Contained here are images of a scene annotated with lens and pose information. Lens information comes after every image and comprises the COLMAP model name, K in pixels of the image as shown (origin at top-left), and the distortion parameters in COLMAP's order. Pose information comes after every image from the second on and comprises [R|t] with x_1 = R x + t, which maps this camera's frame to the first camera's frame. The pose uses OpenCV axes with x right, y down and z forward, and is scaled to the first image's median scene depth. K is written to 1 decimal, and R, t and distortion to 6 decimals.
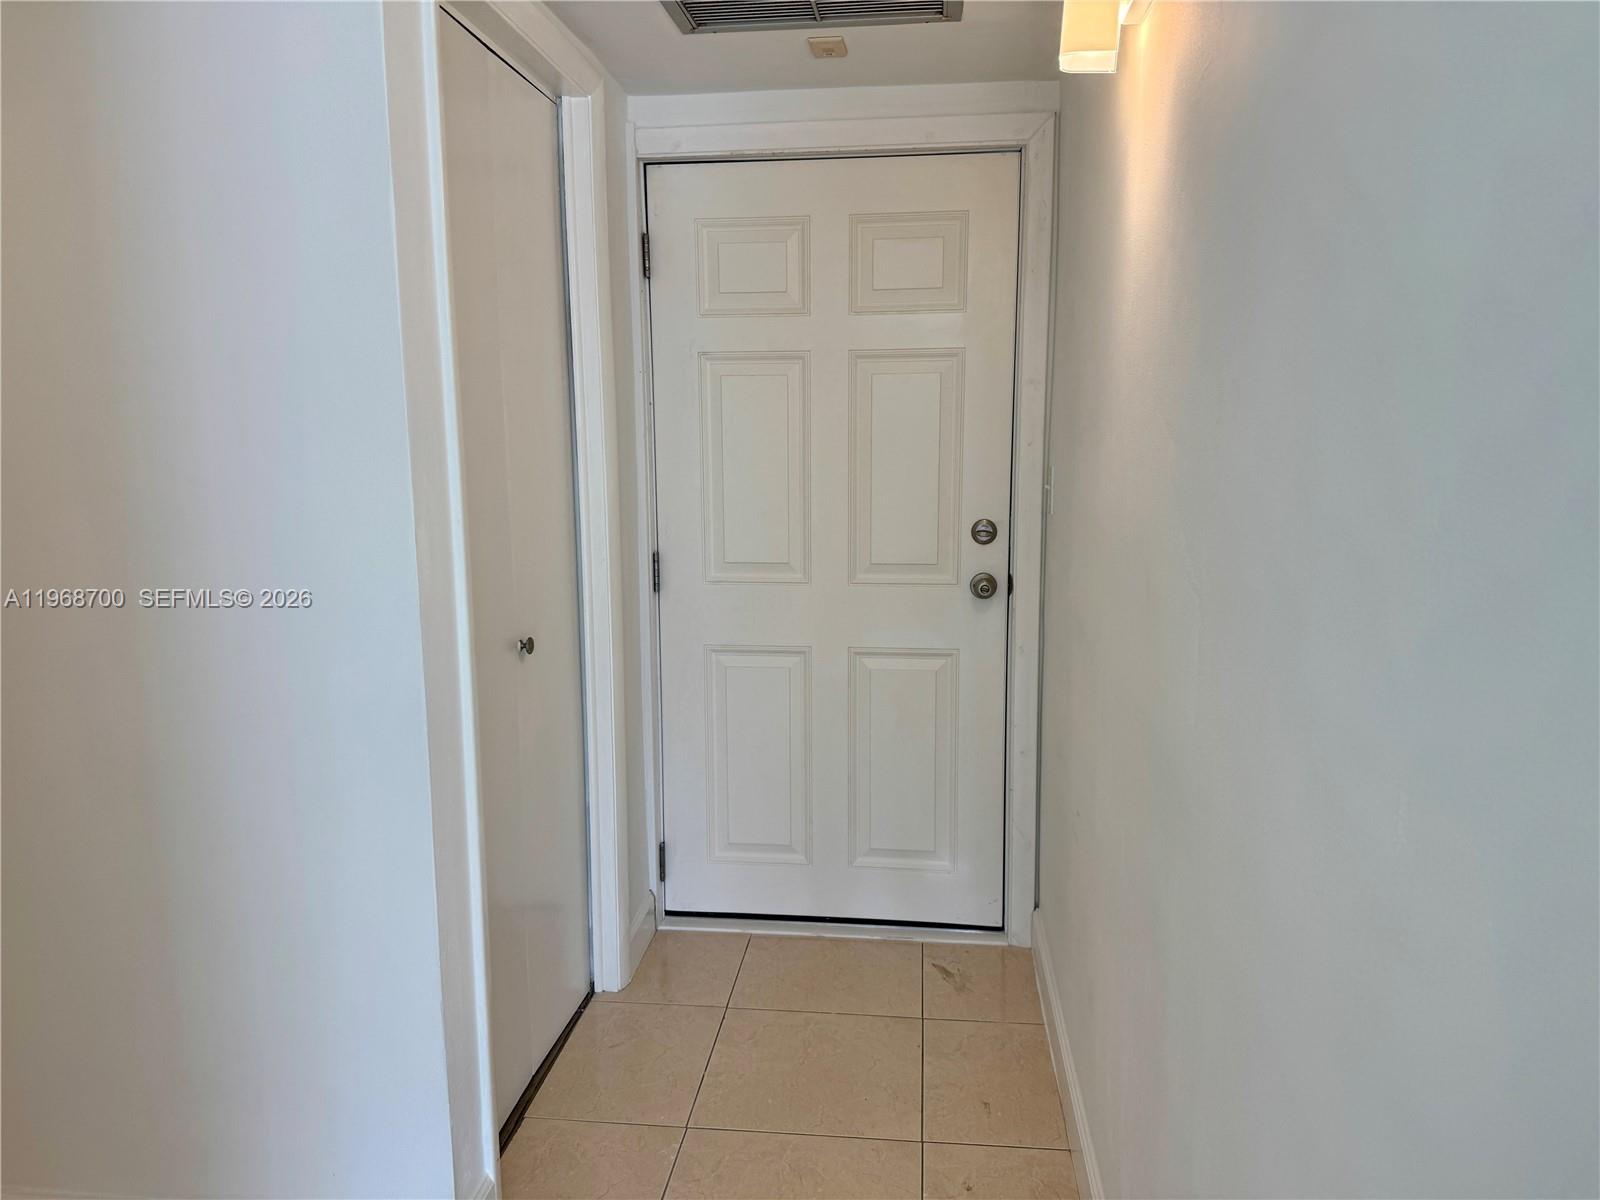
lens RADIAL K [[1129.7, 0, 797.8], [0, 1129.7, 592.7], [0, 0, 1]] dist [0.063831, -0.066394]
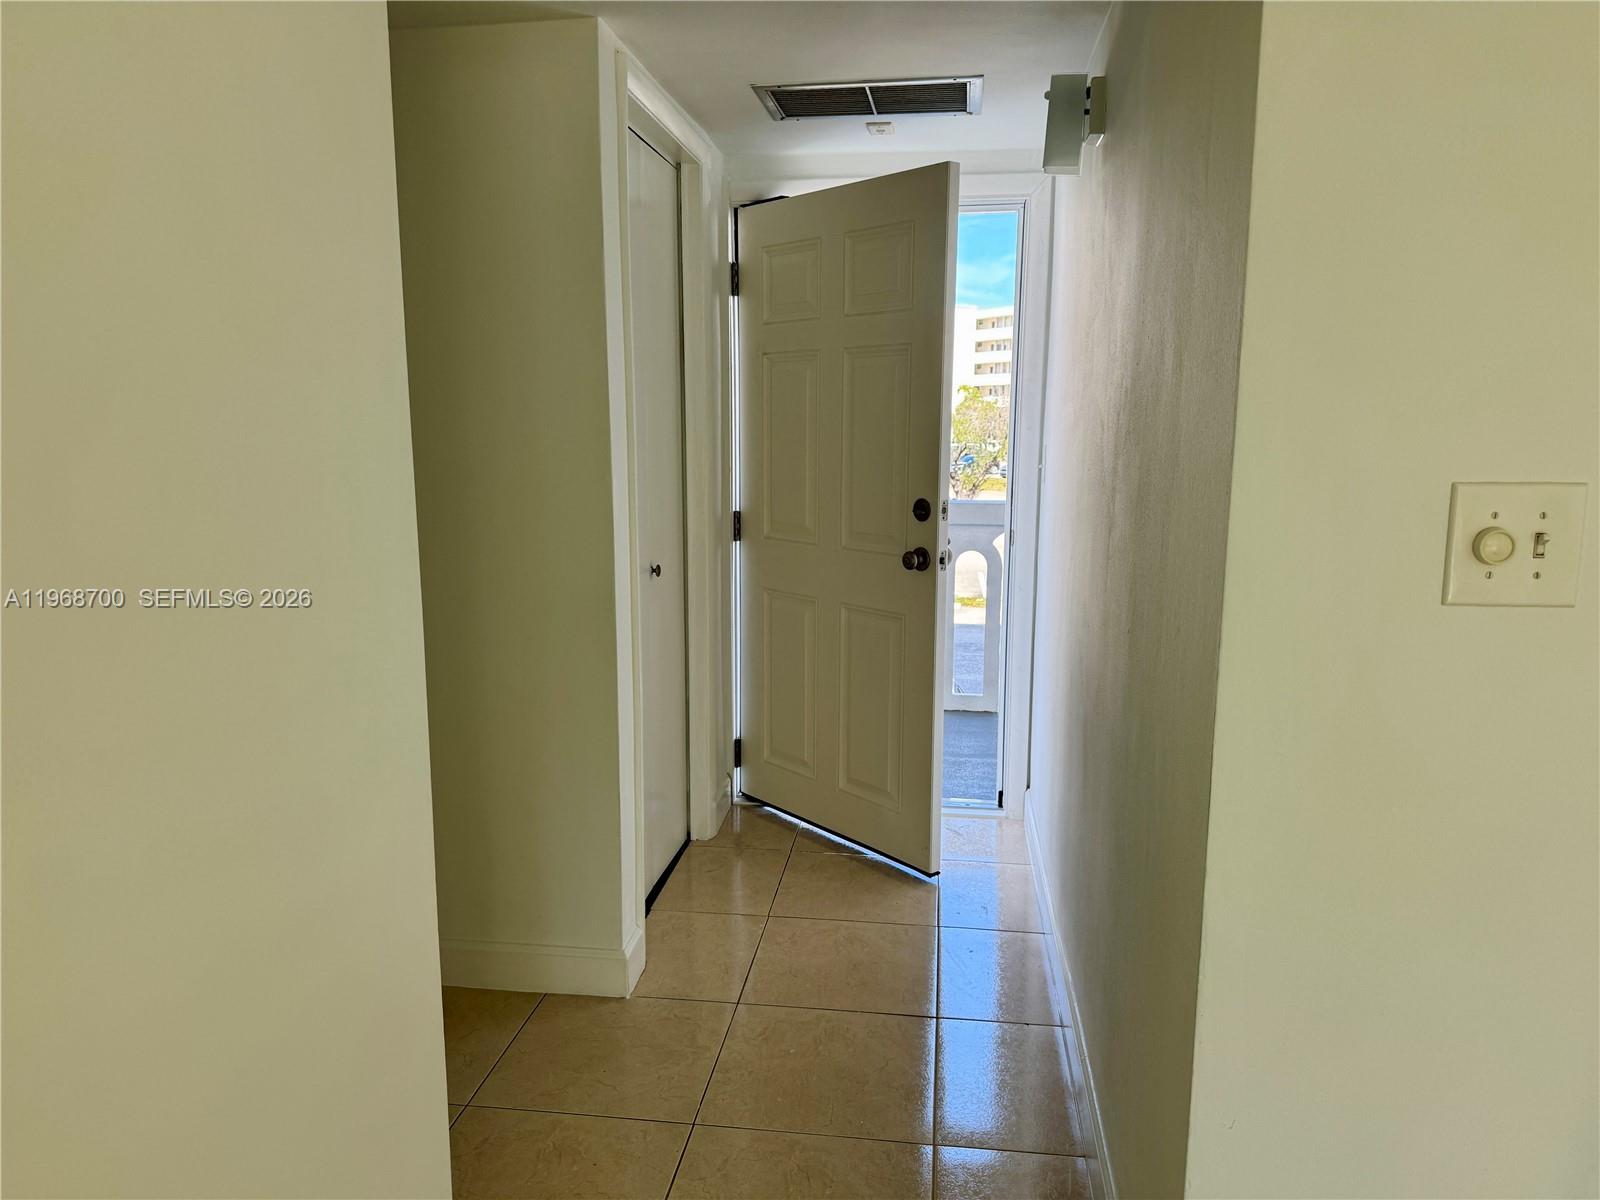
lens RADIAL K [[1129.7, 0, 797.8], [0, 1129.7, 592.7], [0, 0, 1]] dist [0.063831, -0.066394]
pose [[0.999751, 0.014008, -0.017367, -0.037206], [-0.013766, 0.999807, 0.013984, 0.045634], [0.017560, -0.013741, 0.999751, -0.321211]]
